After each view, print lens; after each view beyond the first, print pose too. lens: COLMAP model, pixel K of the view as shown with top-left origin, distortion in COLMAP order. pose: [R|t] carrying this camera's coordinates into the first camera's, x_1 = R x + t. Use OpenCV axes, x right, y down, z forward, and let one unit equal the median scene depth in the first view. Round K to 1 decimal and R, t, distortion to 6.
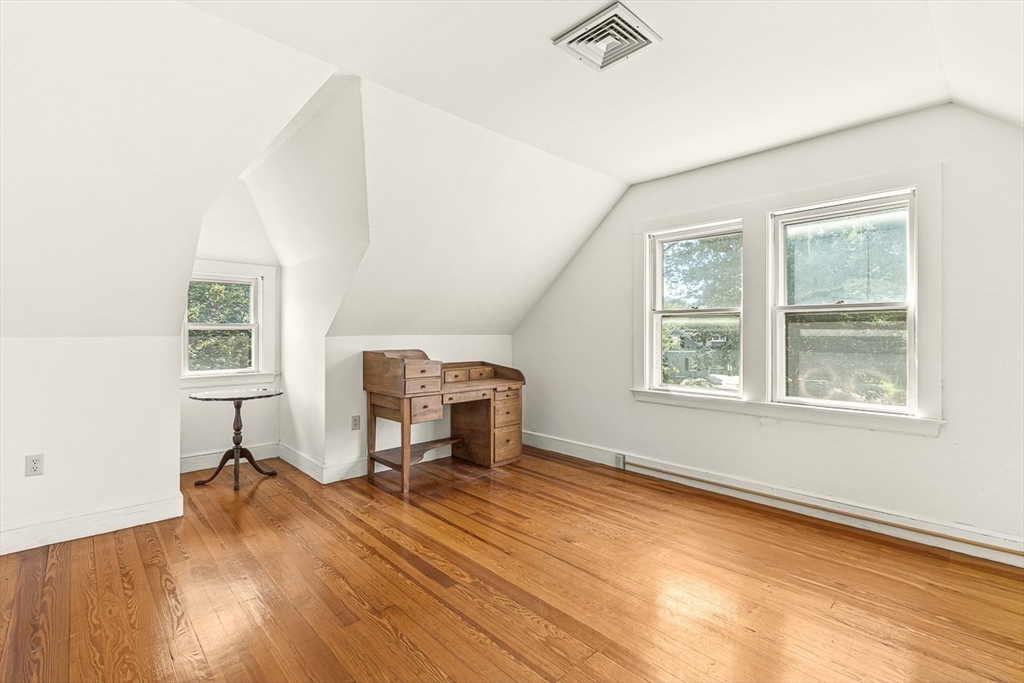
lens RADIAL K [[456.3, 0, 516.5], [0, 456.3, 337.8], [0, 0, 1]] dist [-0.000428, -0.001708]
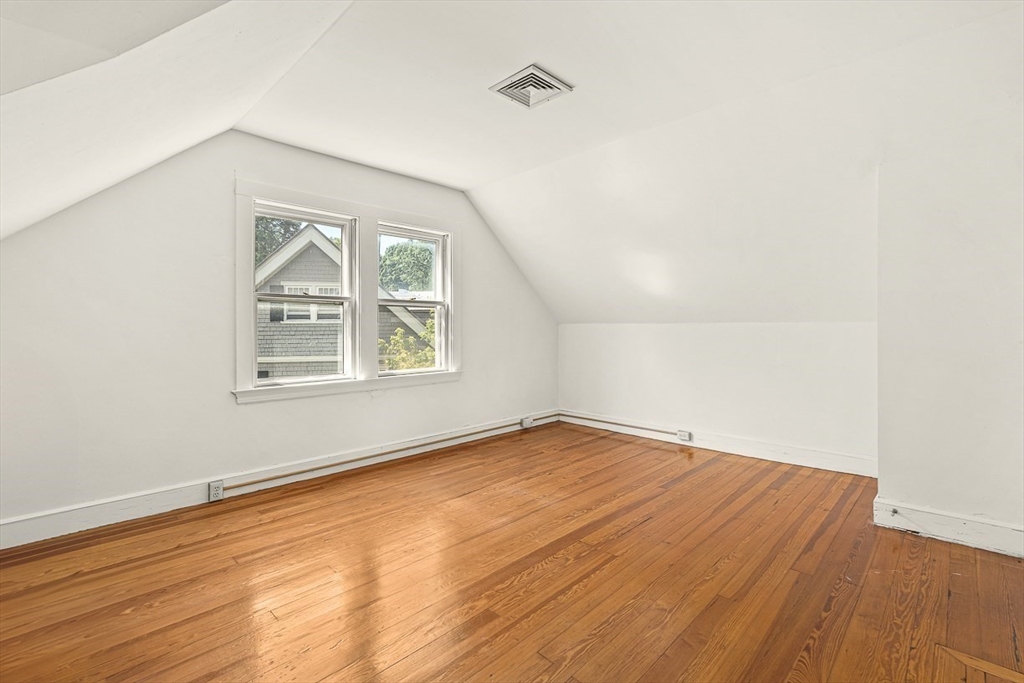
lens RADIAL K [[456.3, 0, 516.8], [0, 456.3, 333.2], [0, 0, 1]] dist [-0.000428, -0.001708]
pose [[-0.029665, -0.014278, 0.999458, -0.596816], [0.009390, 0.999850, 0.014562, 0.008112], [-0.999516, 0.009817, -0.029526, 0.594641]]
